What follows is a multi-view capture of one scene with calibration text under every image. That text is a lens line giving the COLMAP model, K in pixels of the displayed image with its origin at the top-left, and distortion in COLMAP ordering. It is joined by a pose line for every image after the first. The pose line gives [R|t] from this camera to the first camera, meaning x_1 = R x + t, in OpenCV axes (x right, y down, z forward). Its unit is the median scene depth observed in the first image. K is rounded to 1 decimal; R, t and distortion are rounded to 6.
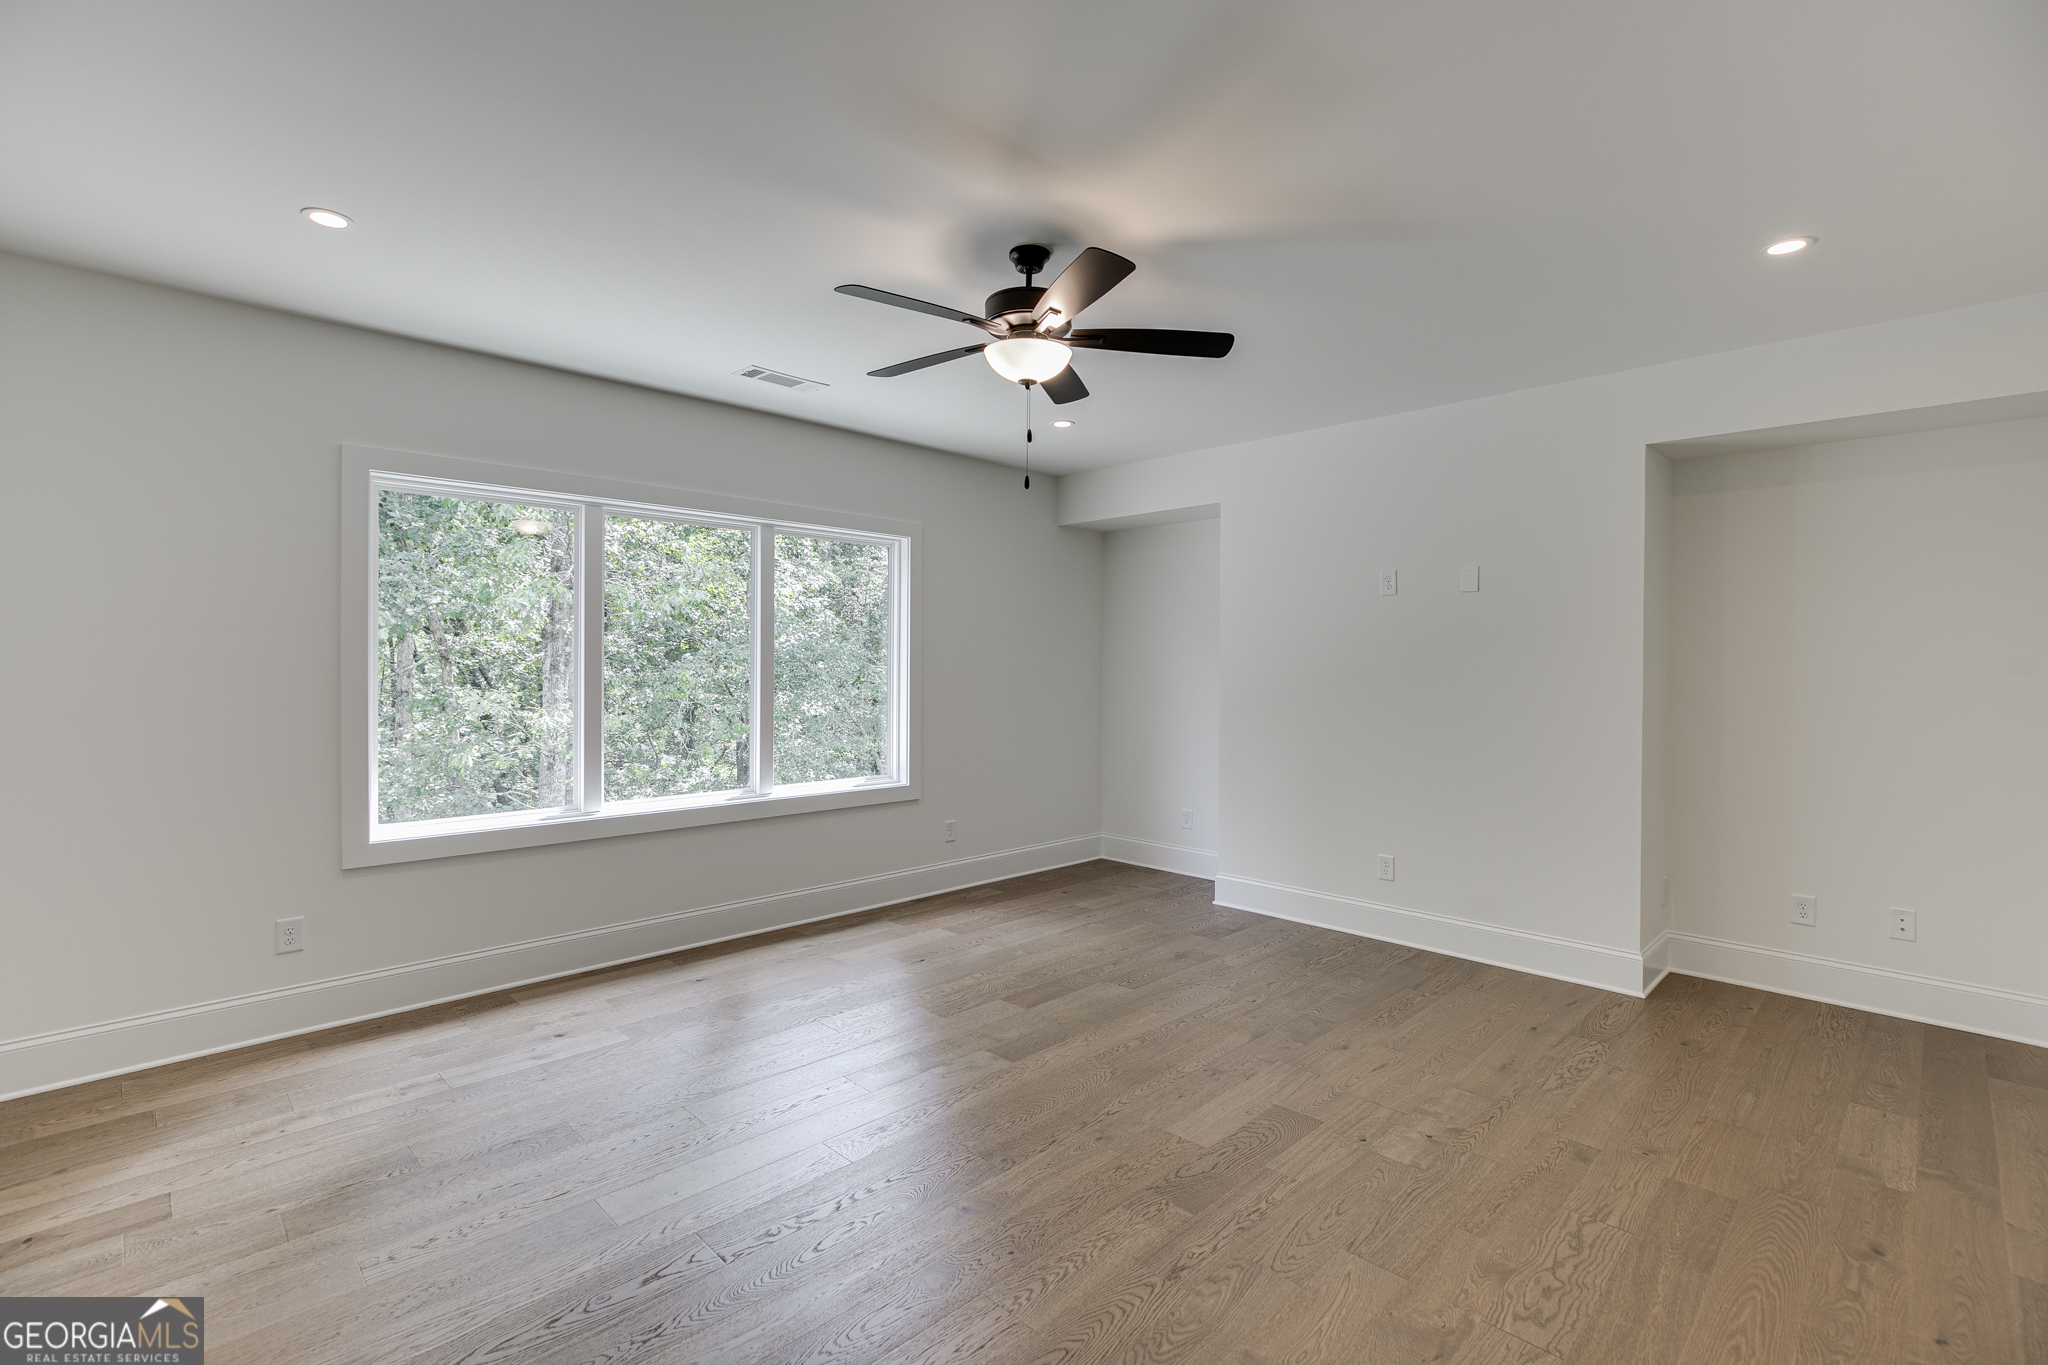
lens RADIAL K [[925.5, 0, 1018.7], [0, 925.5, 669.3], [0, 0, 1]] dist [-0.002879, 0.000199]
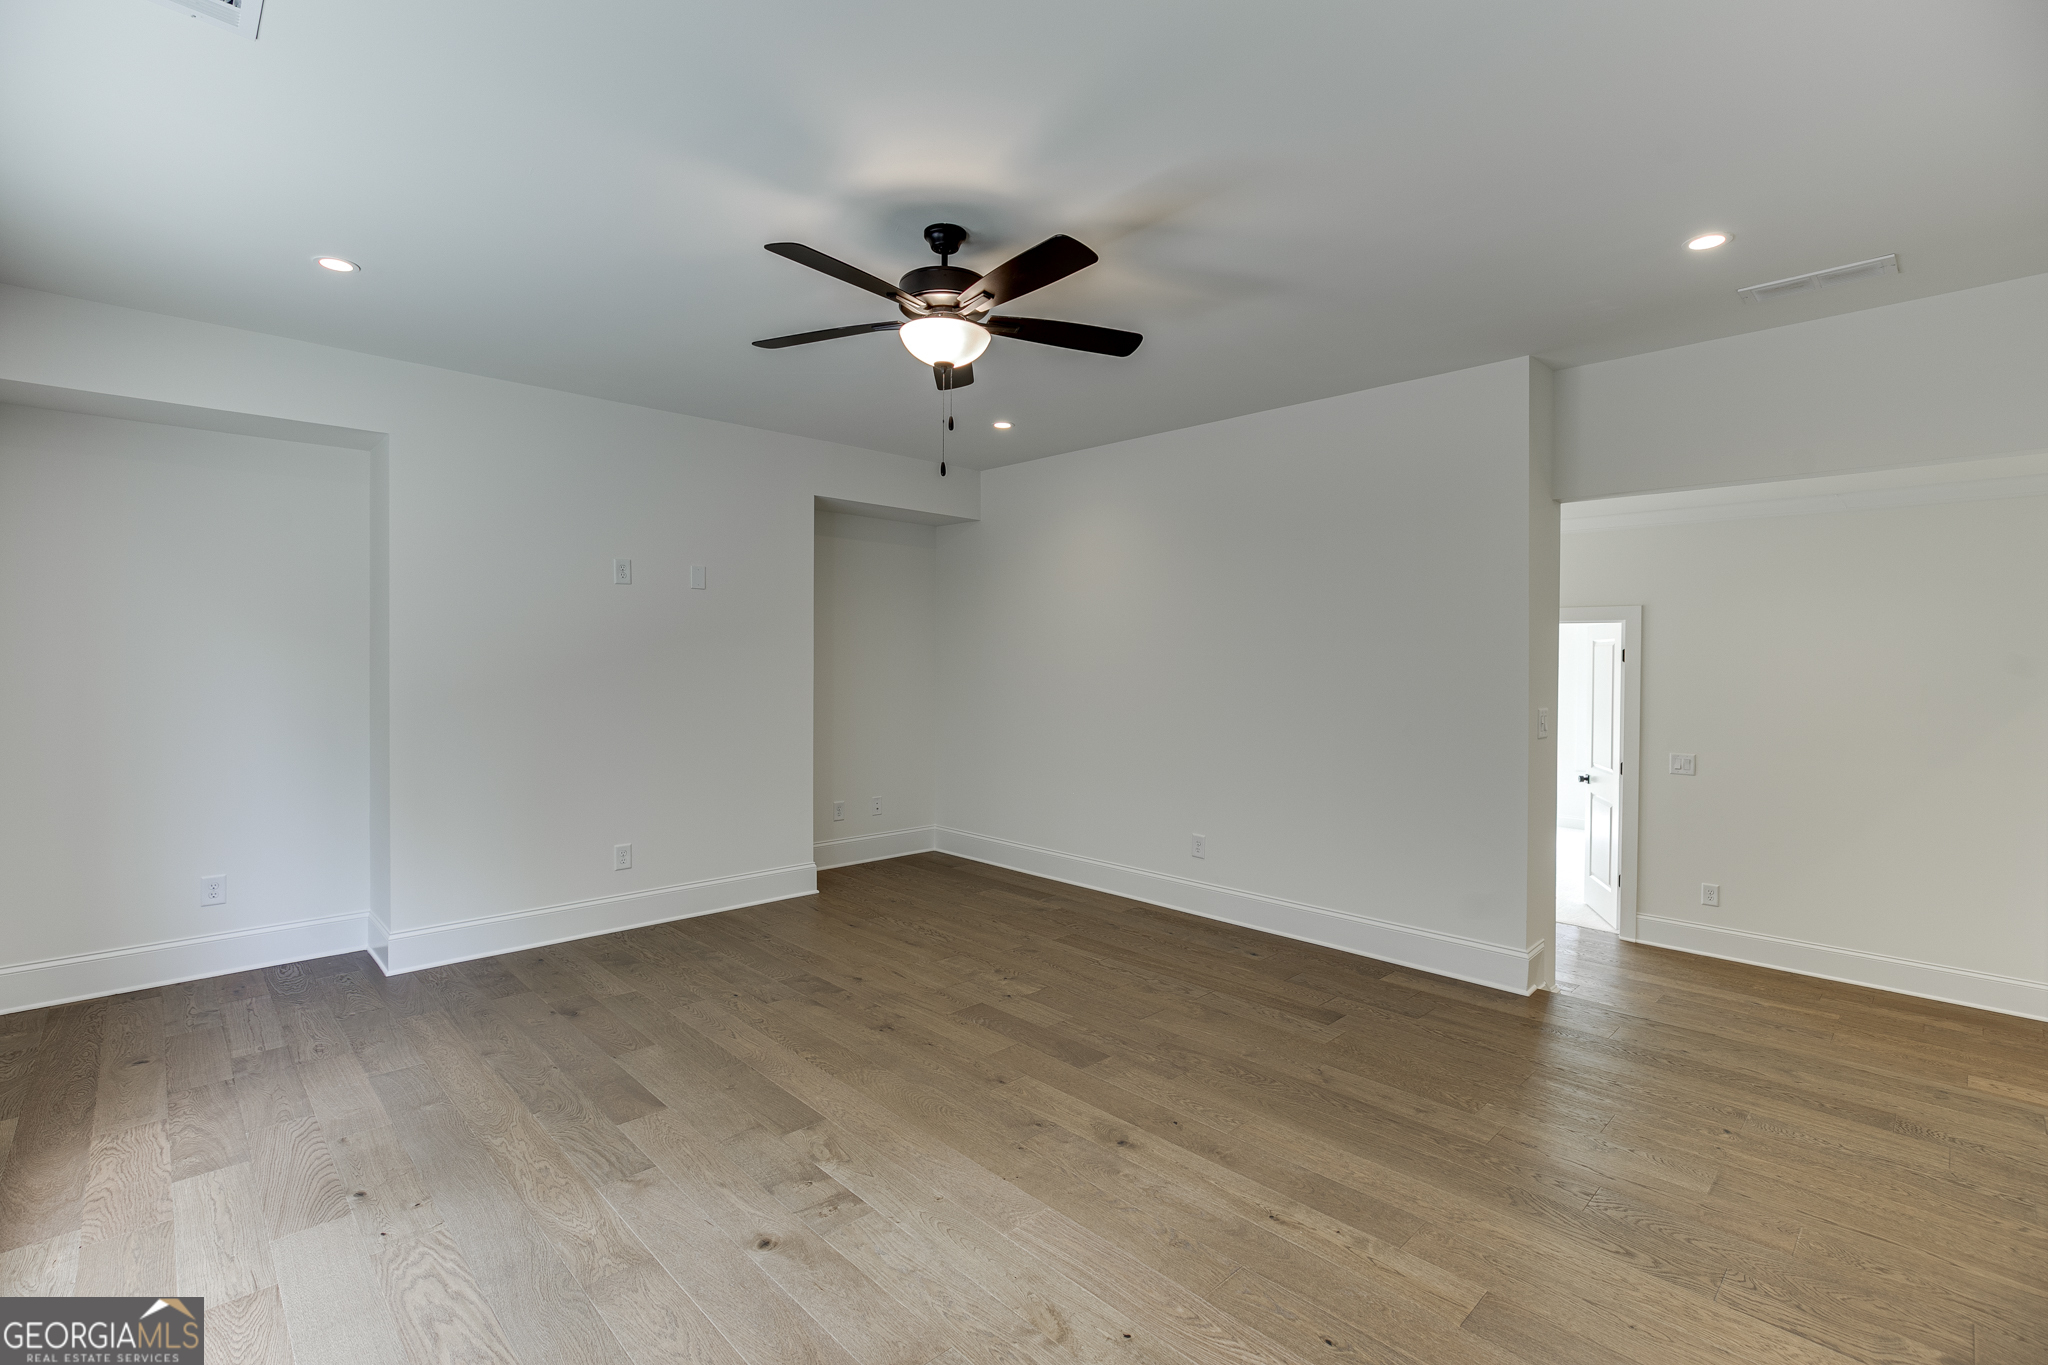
lens RADIAL K [[925.5, 0, 1018.7], [0, 925.5, 669.3], [0, 0, 1]] dist [-0.002879, 0.000199]
pose [[0.022674, -0.017047, 0.999598, -0.791295], [-0.000131, 0.999855, 0.017054, -0.007397], [-0.999743, -0.000517, 0.022668, 0.739723]]
